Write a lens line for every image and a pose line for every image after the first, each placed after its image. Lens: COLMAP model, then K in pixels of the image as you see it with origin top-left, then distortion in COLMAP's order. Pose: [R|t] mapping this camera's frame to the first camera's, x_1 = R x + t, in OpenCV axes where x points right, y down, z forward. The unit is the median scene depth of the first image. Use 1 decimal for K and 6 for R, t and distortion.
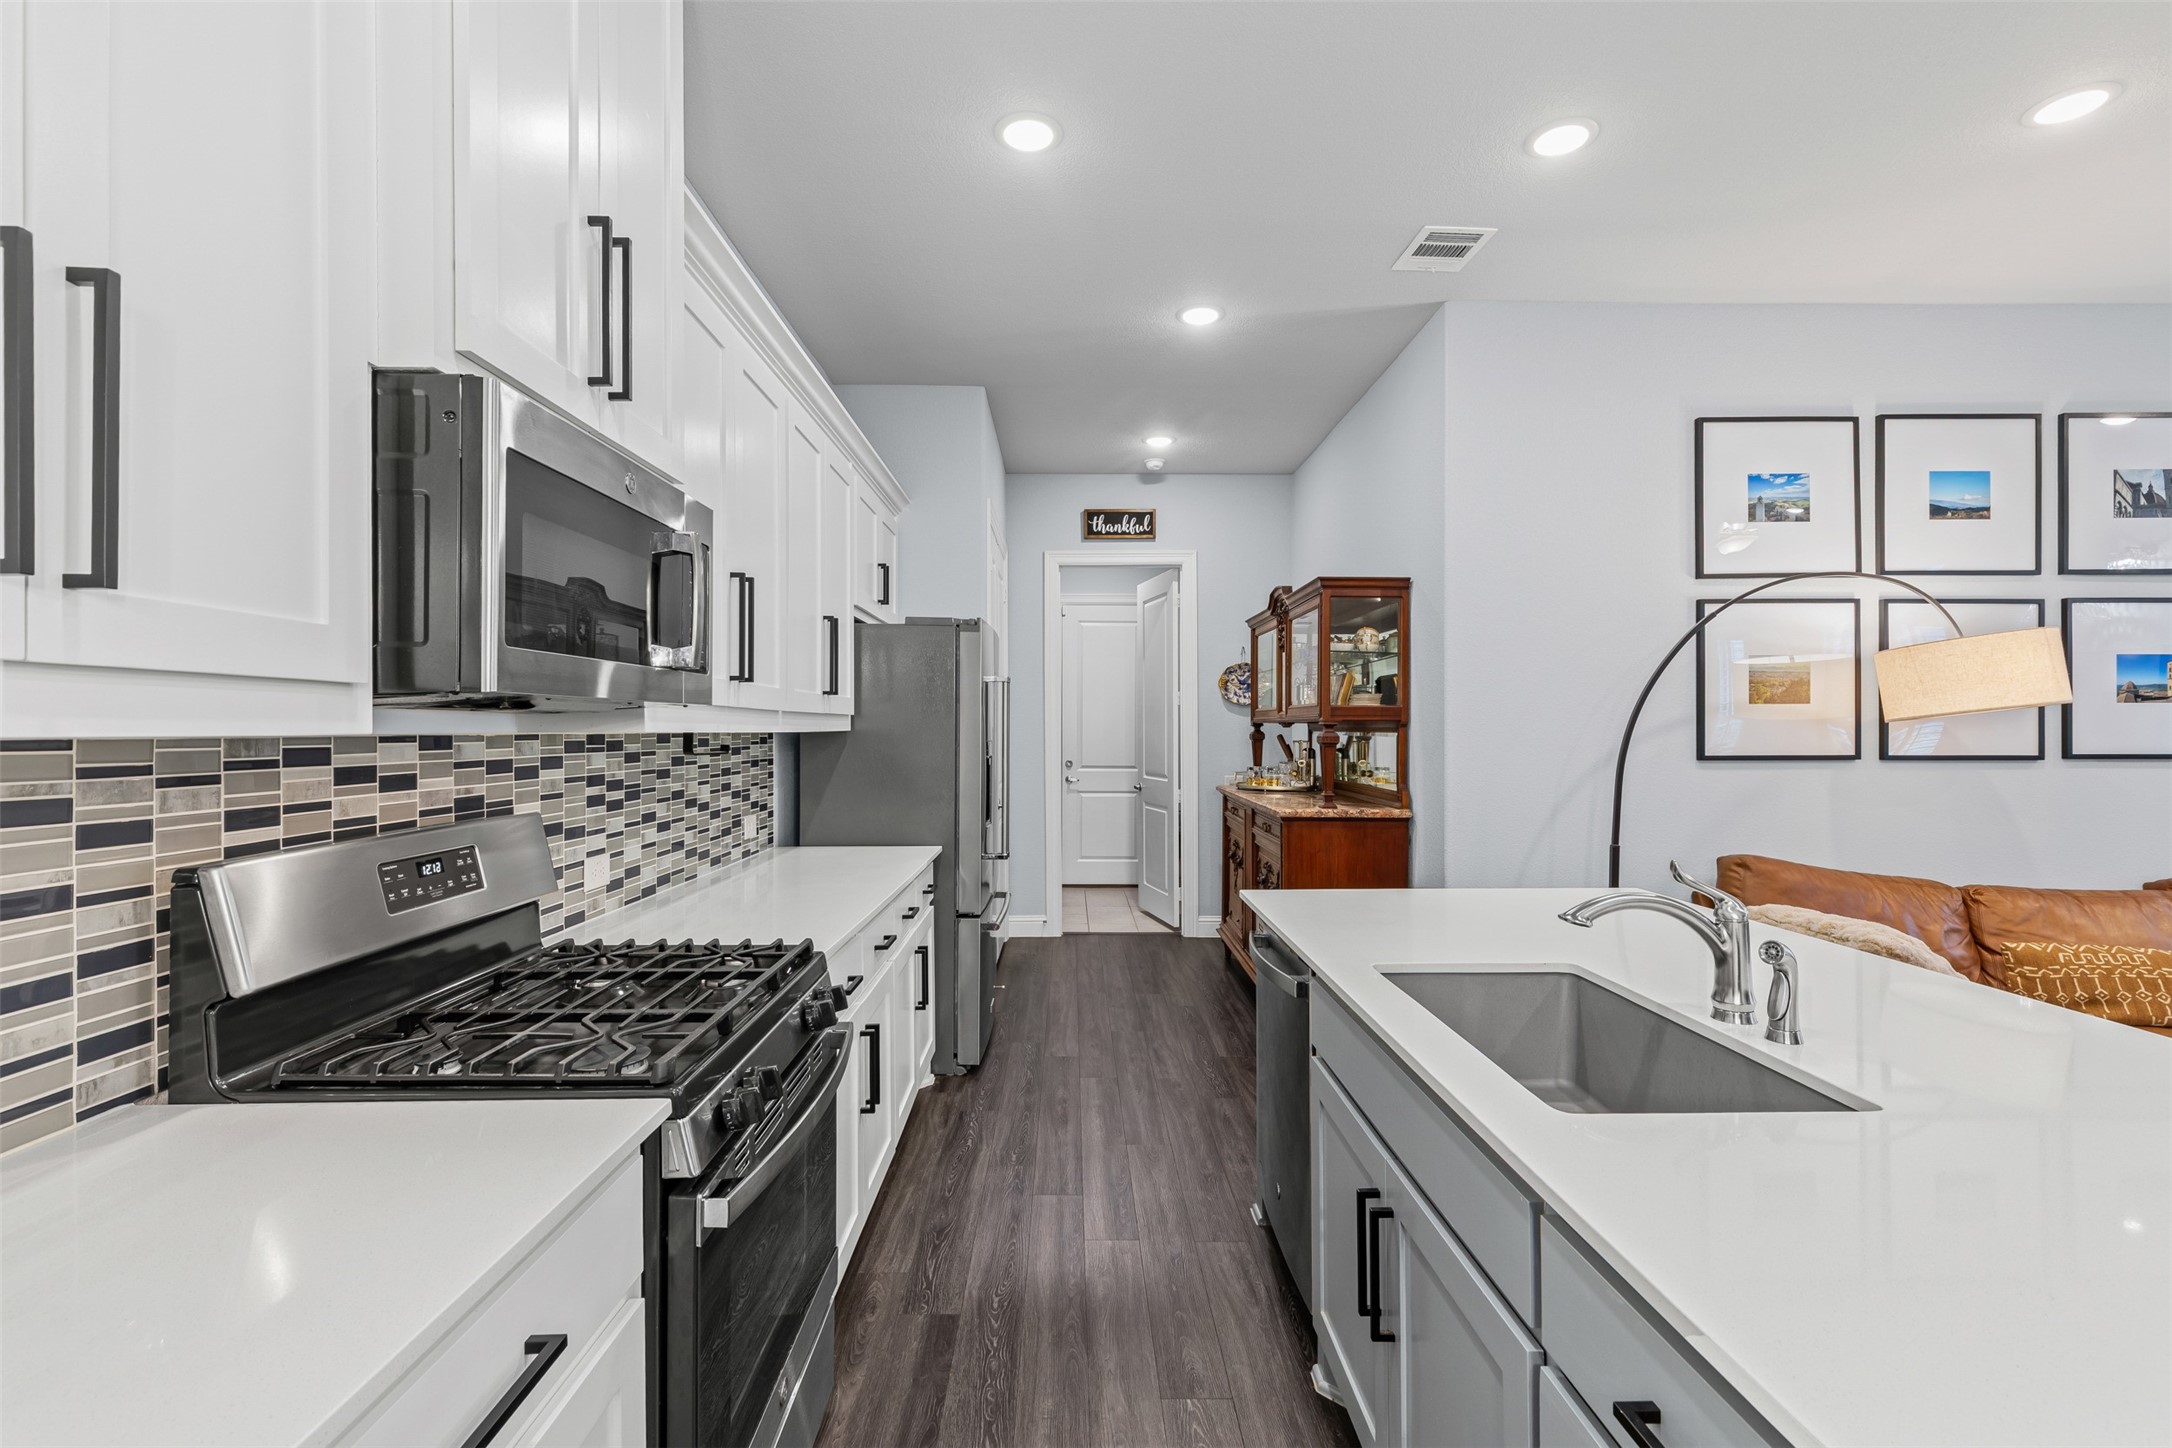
lens RADIAL K [[986.1, 0, 1082.6], [0, 986.1, 727.8], [0, 0, 1]] dist [0.008432, -0.001266]
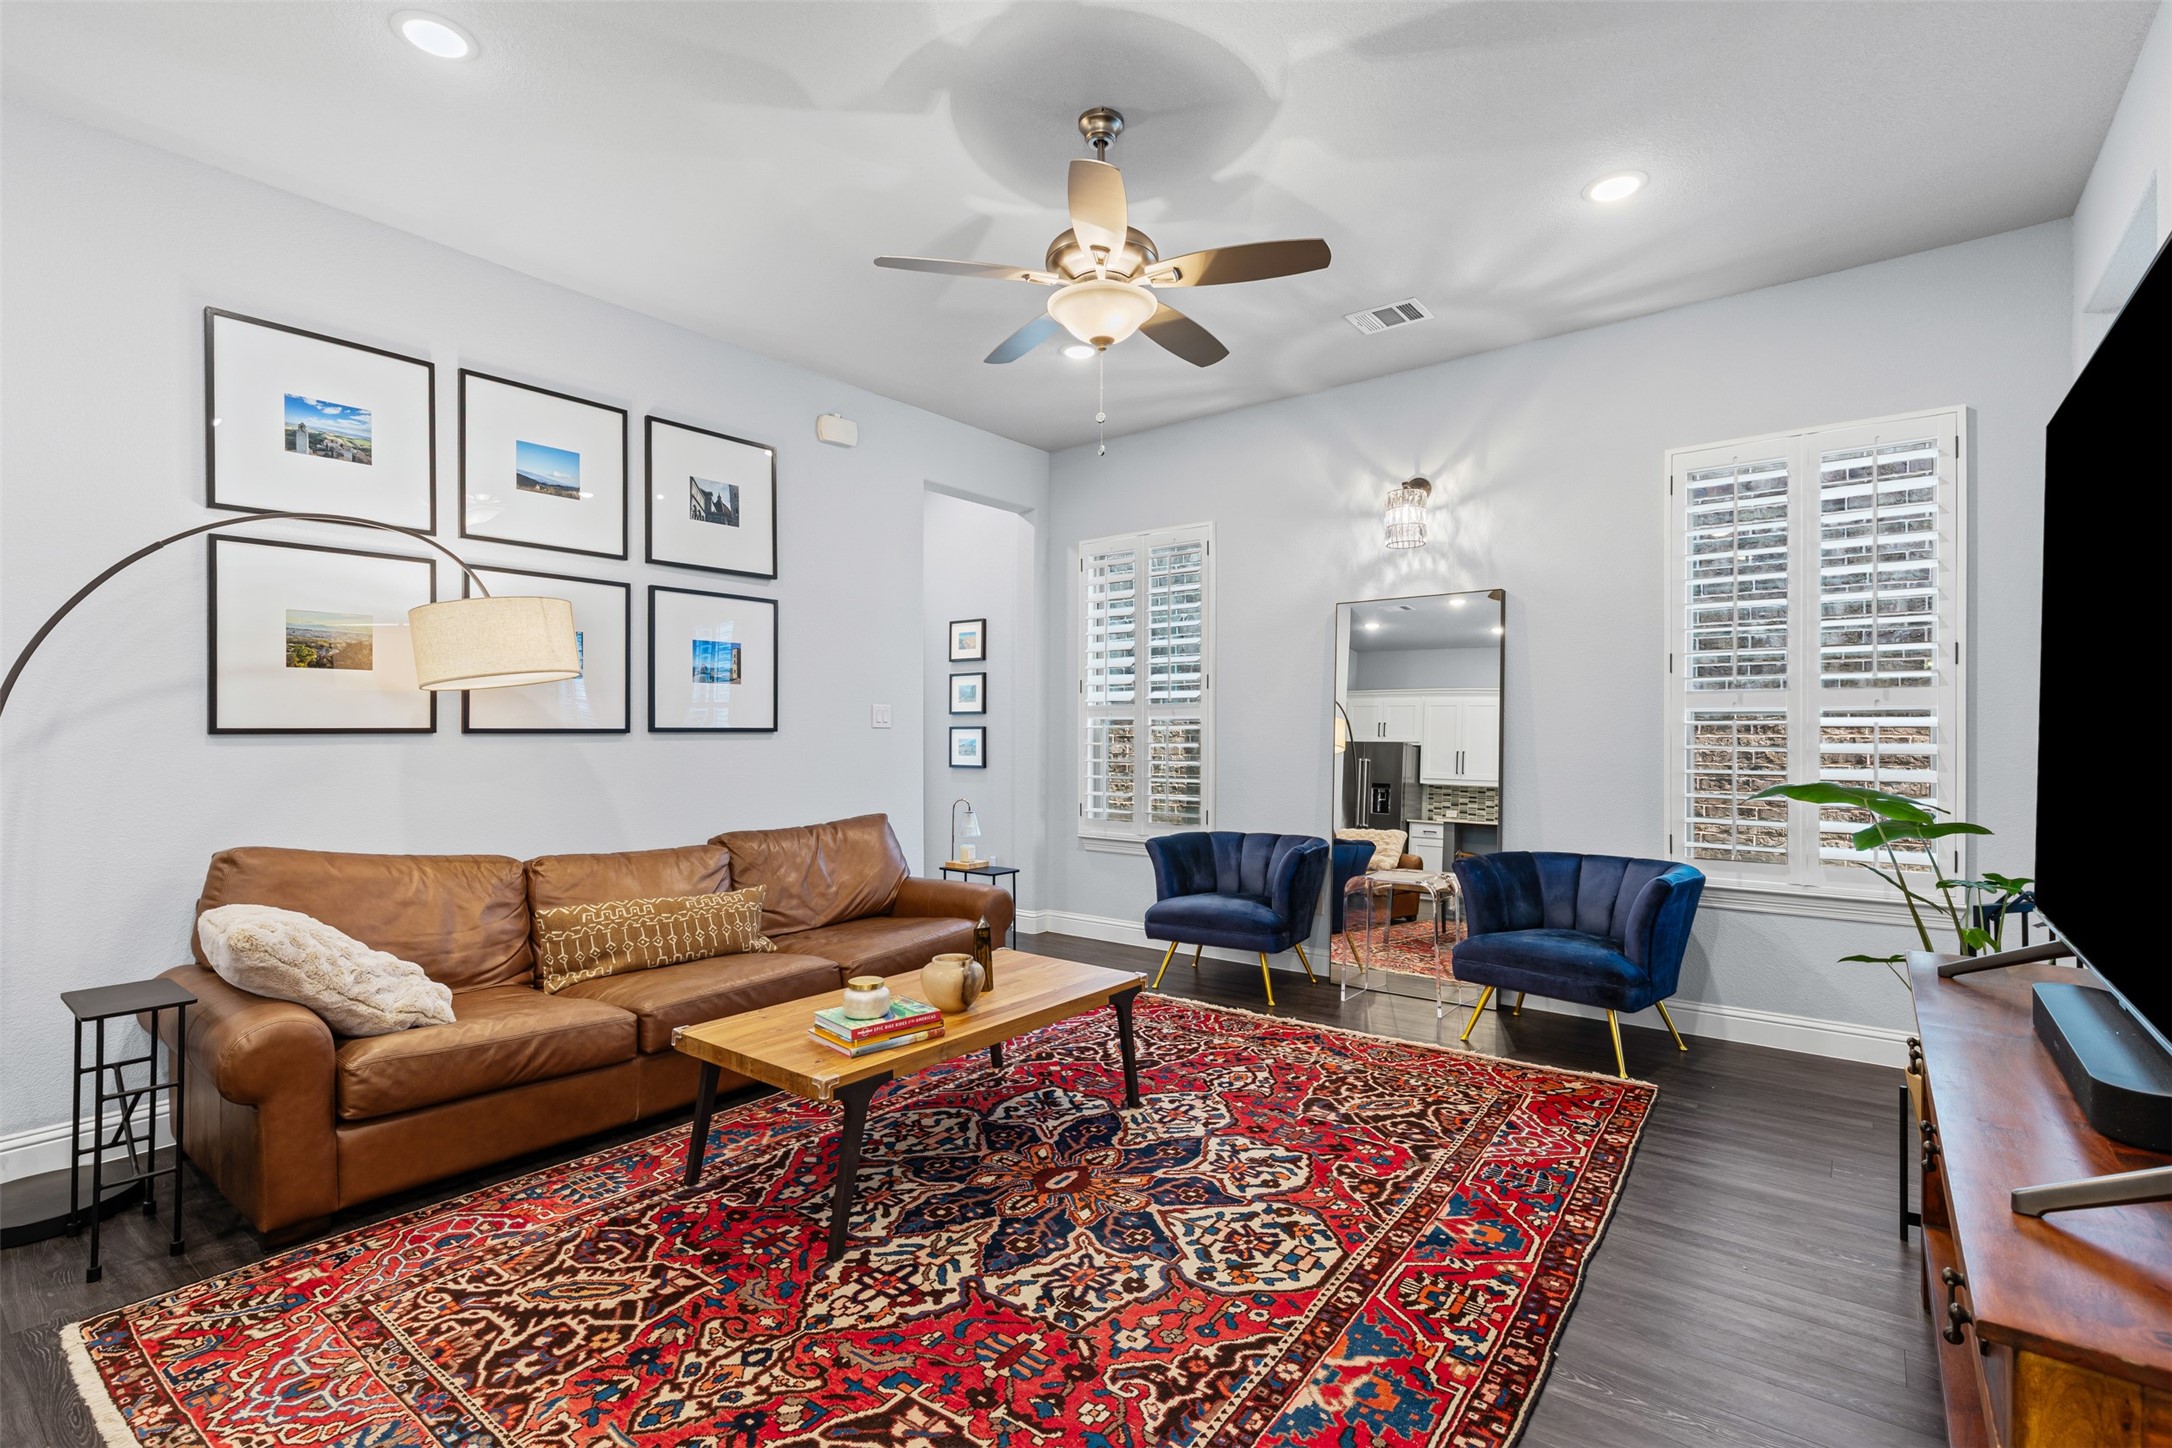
lens RADIAL K [[986.1, 0, 1091.4], [0, 986.1, 736.5], [0, 0, 1]] dist [0.008432, -0.001266]
pose [[0.623022, -0.003587, 0.782196, 0.440945], [-0.000539, 0.999987, 0.005015, 0.031053], [-0.782204, -0.003546, 0.623012, -0.063184]]
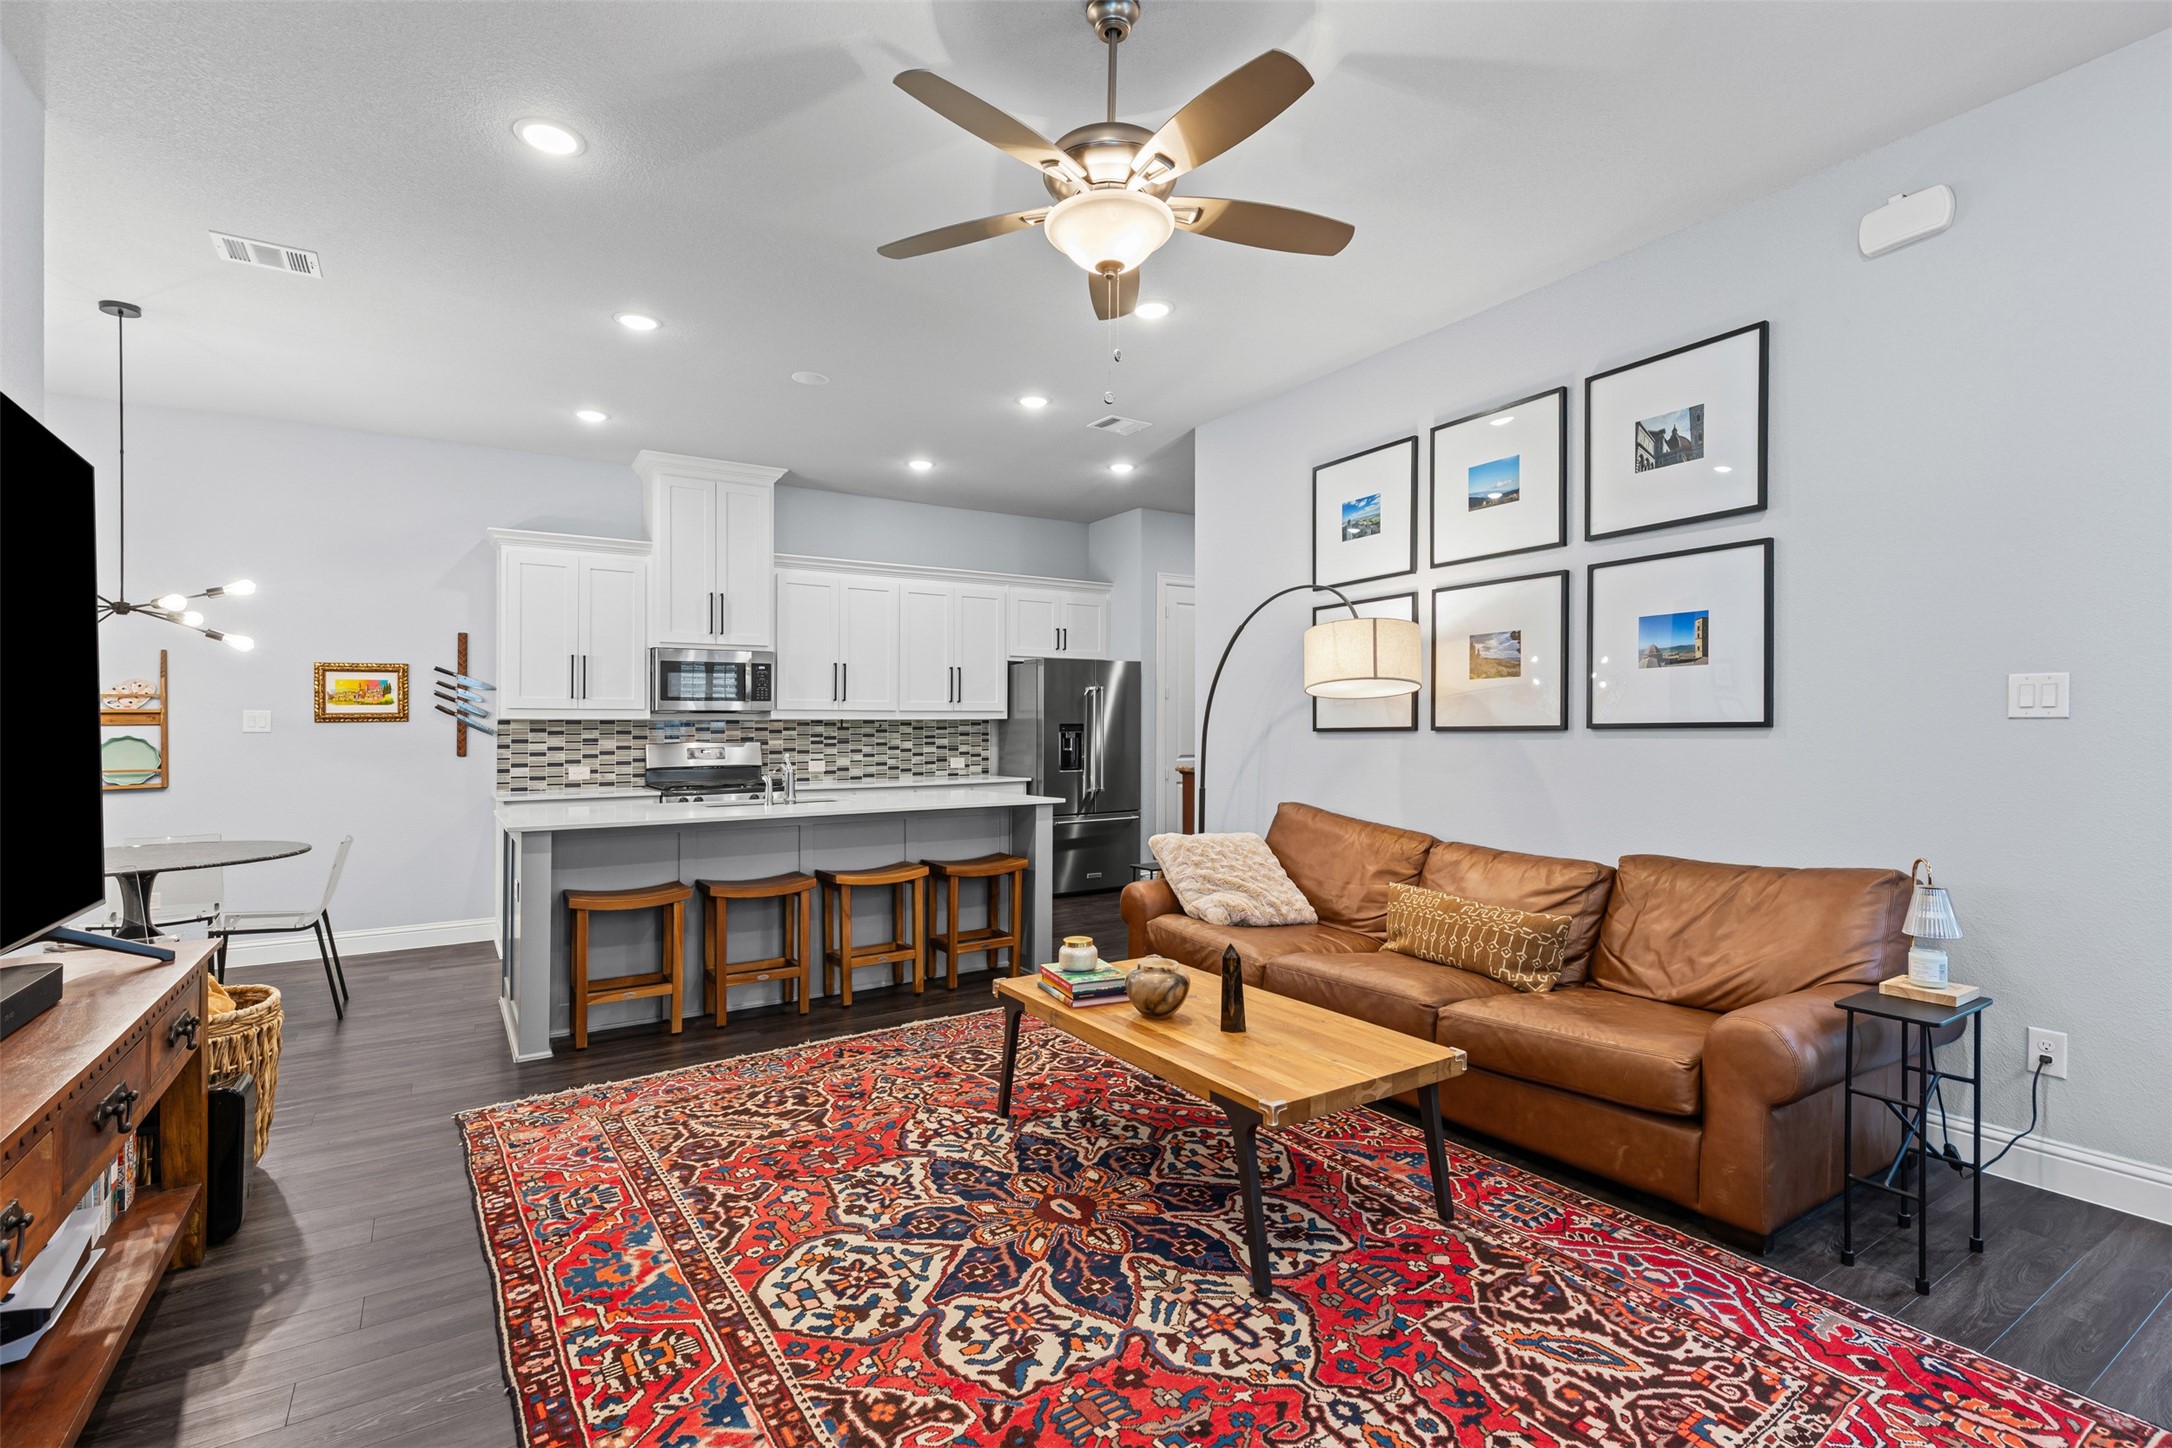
lens RADIAL K [[986.1, 0, 1081.6], [0, 986.1, 721.2], [0, 0, 1]] dist [0.008432, -0.001266]
pose [[0.534625, -0.013255, -0.844985, 1.557530], [0.010095, 0.999906, -0.009298, 0.028777], [0.845029, -0.003559, 0.534709, 0.045529]]
